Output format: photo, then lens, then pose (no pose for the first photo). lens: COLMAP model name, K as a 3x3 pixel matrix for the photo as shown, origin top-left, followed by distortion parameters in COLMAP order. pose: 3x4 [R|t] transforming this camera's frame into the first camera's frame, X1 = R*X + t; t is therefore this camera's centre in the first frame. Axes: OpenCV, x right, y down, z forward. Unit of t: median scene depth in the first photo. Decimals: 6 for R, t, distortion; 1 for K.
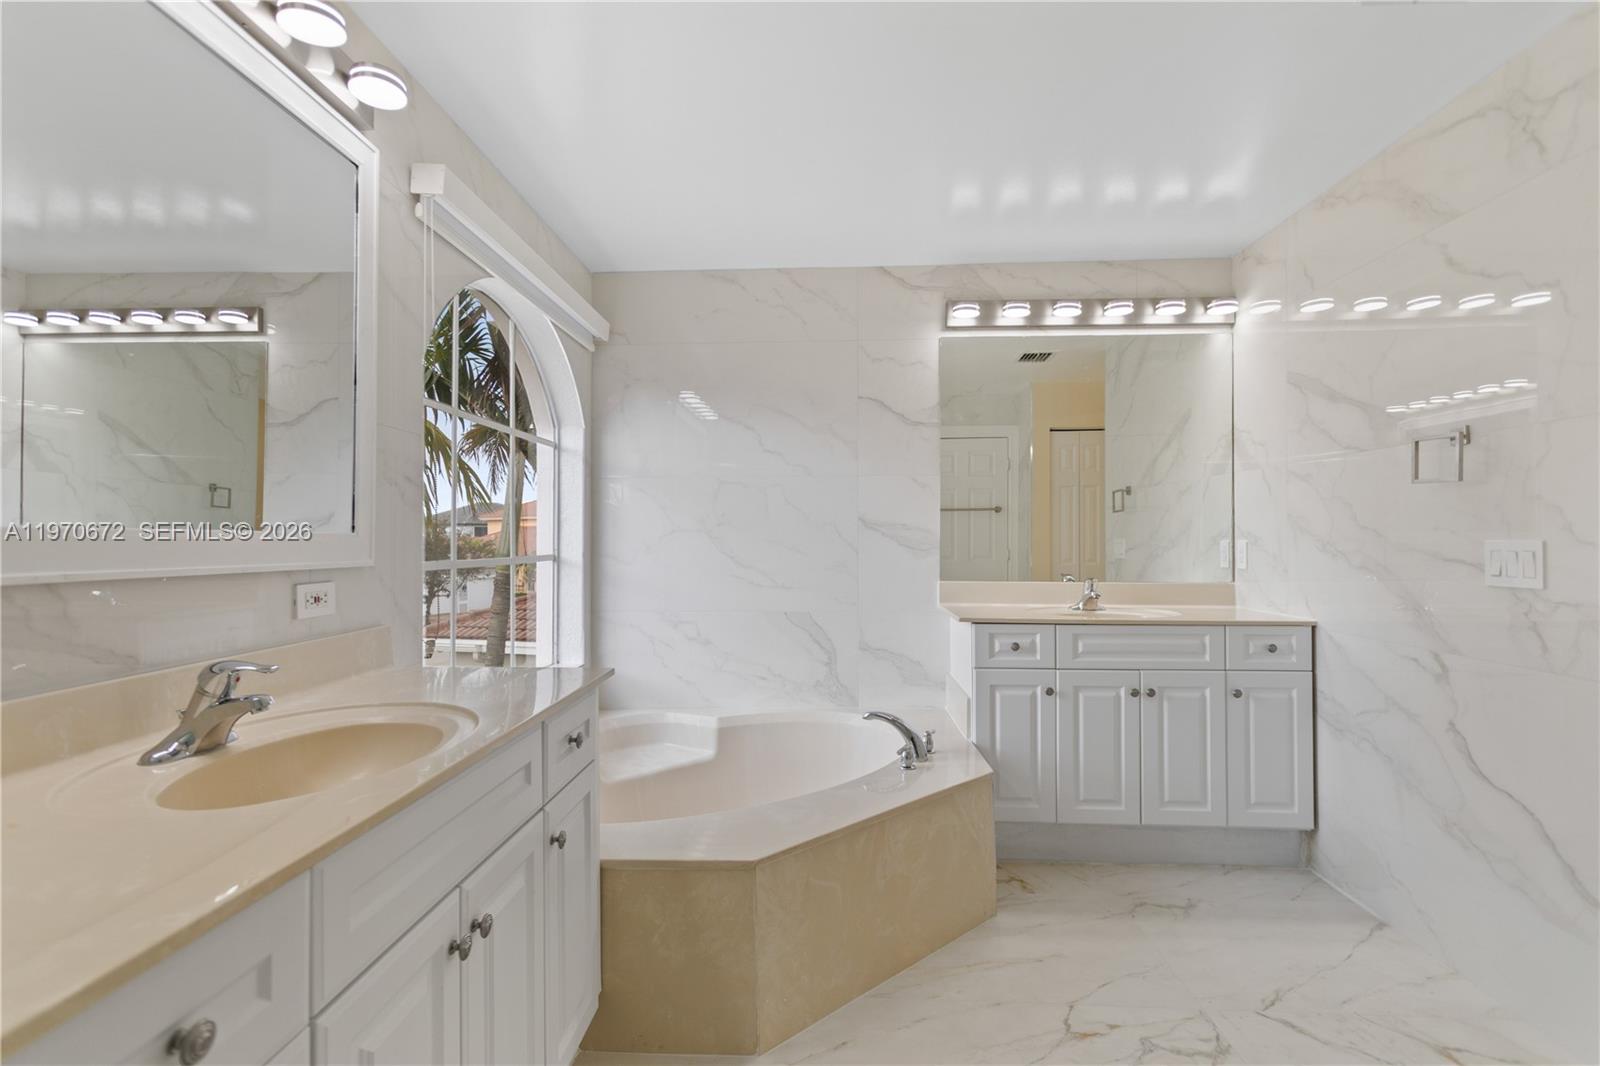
lens RADIAL K [[768.5, 0, 801.9], [0, 768.5, 531.8], [0, 0, 1]] dist [0.001671, -0.000604]
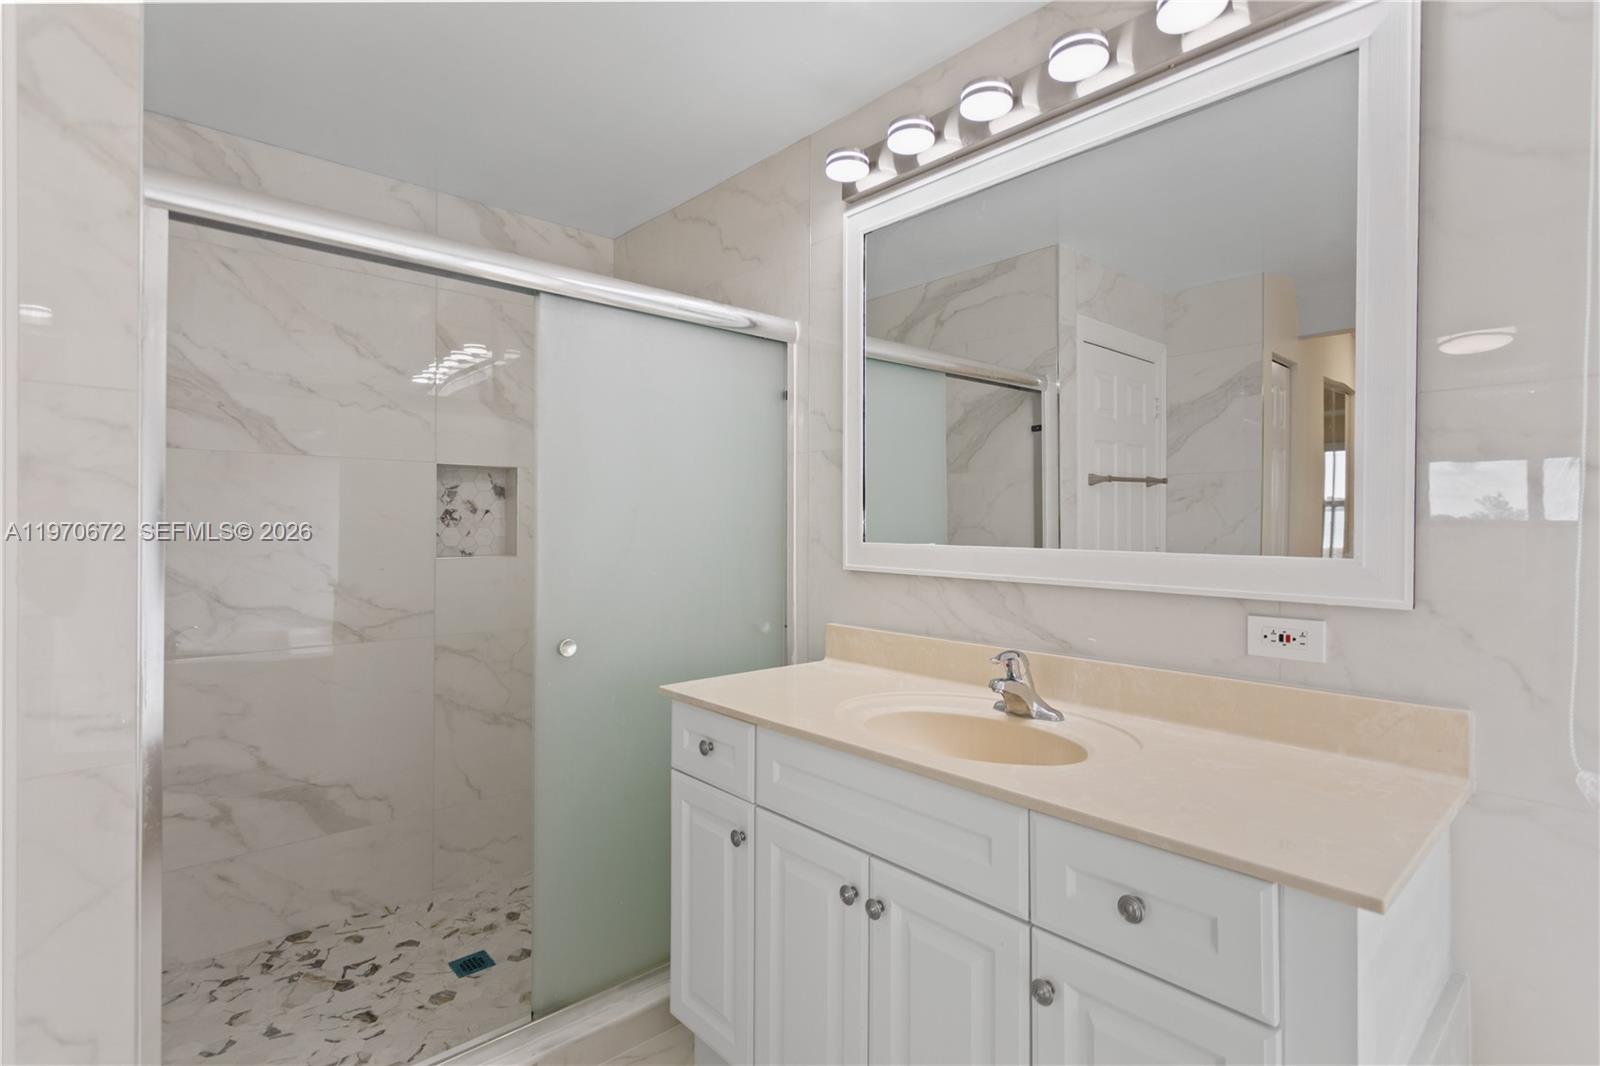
lens RADIAL K [[768.5, 0, 803.0], [0, 768.5, 526.8], [0, 0, 1]] dist [0.001671, -0.000604]
pose [[-0.711220, 0.002129, -0.702967, 0.327027], [0.003462, 0.999994, -0.000474, -0.033835], [0.702961, -0.002771, -0.711223, 1.258233]]
